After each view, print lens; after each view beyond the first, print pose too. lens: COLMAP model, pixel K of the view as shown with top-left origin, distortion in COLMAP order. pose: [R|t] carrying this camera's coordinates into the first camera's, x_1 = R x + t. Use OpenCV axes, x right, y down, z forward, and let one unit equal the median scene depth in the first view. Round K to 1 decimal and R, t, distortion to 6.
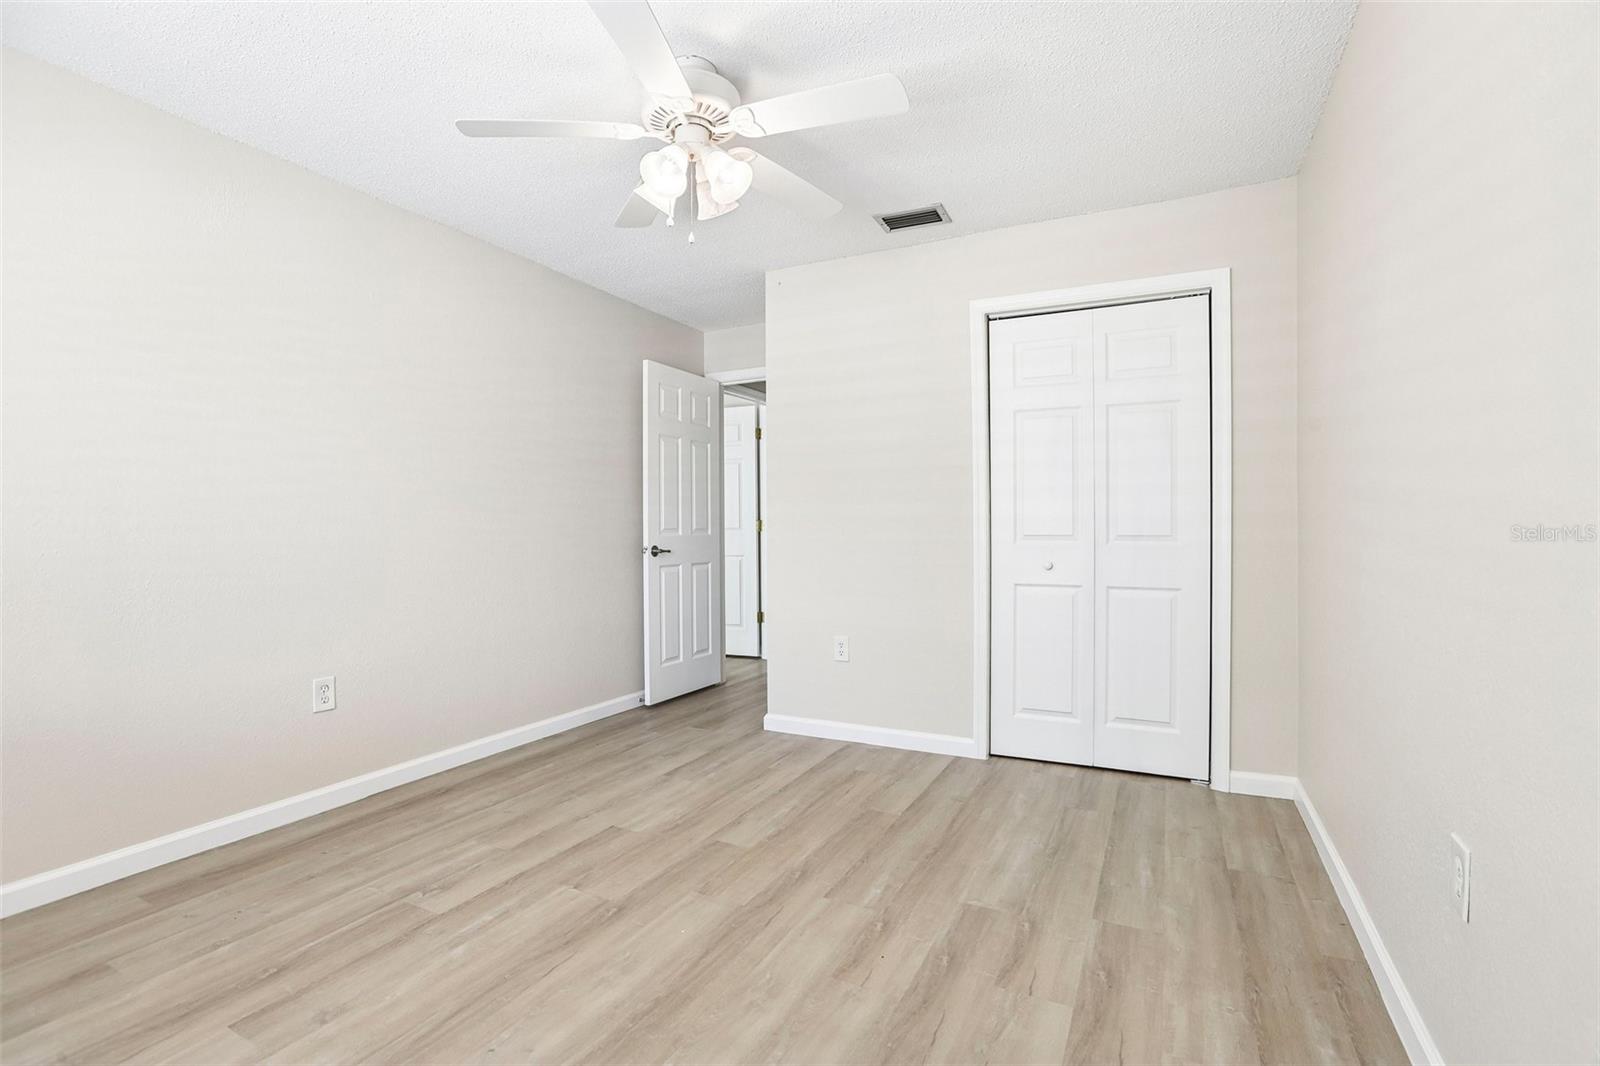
lens RADIAL K [[729.2, 0, 796.7], [0, 729.2, 534.6], [0, 0, 1]] dist [-0.057389, 0.021629]
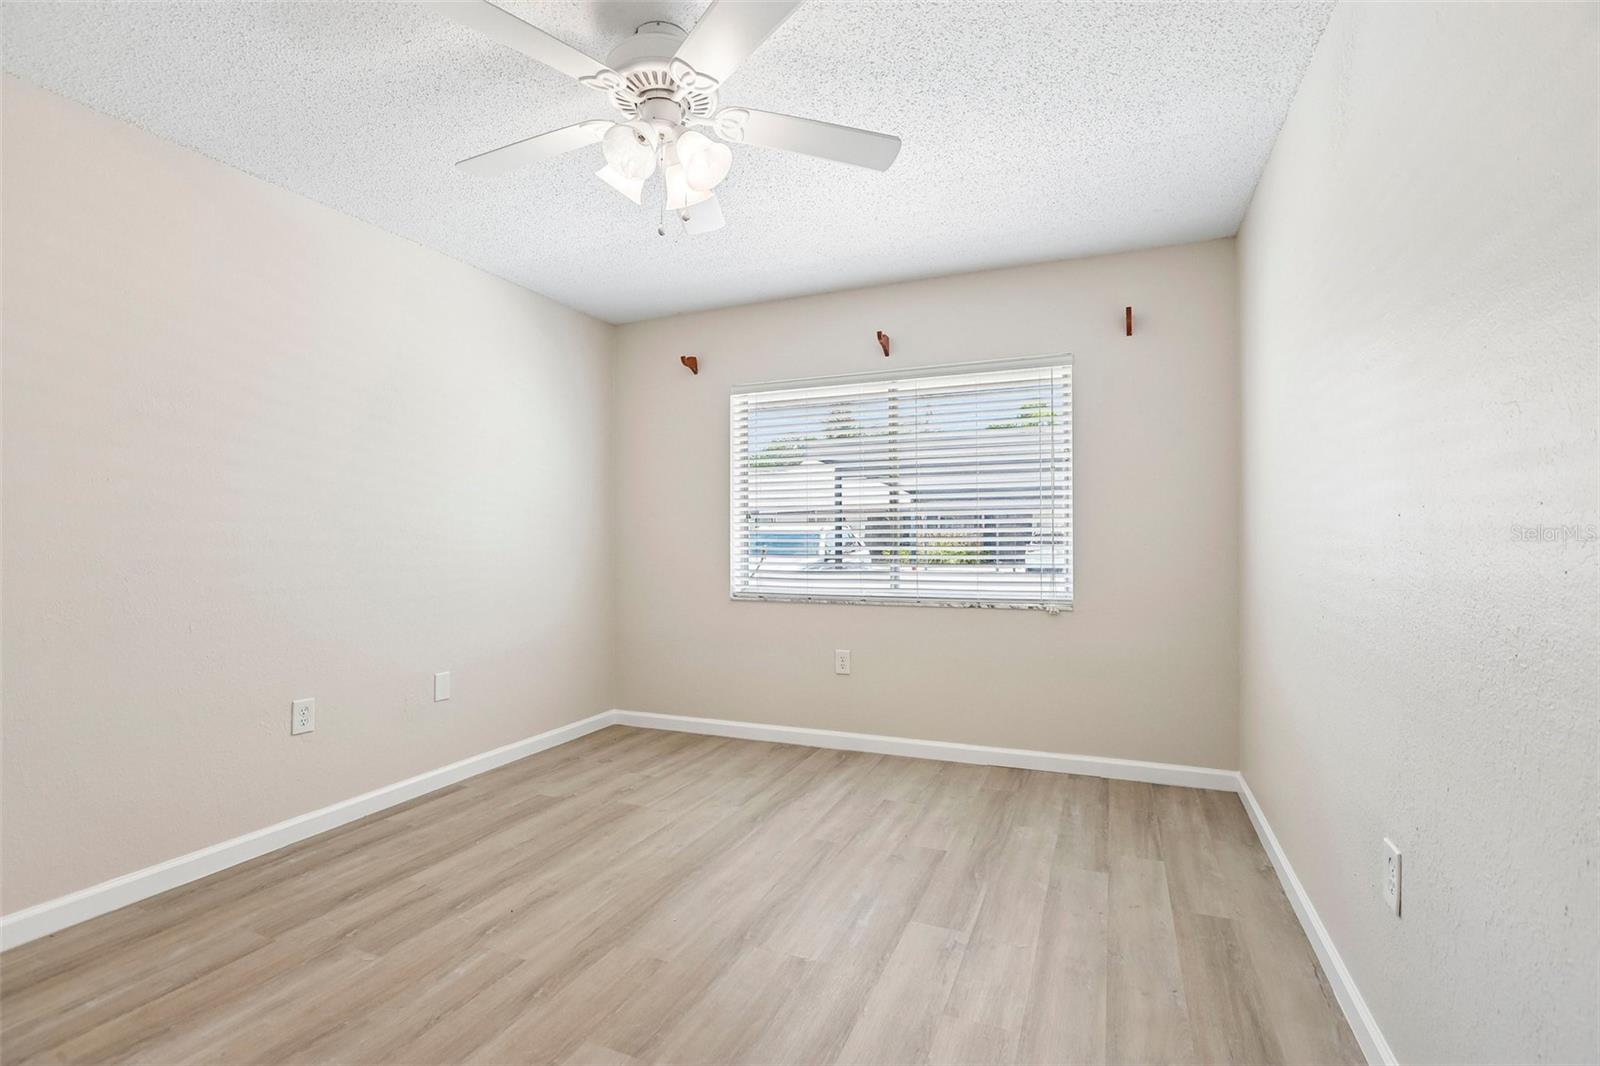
lens RADIAL K [[729.2, 0, 796.7], [0, 729.2, 534.6], [0, 0, 1]] dist [-0.057389, 0.021629]
pose [[-0.997805, 0.008905, -0.065620, -0.265275], [0.008350, 0.999927, 0.008732, -0.047804], [0.065693, 0.008165, -0.997806, 2.012422]]
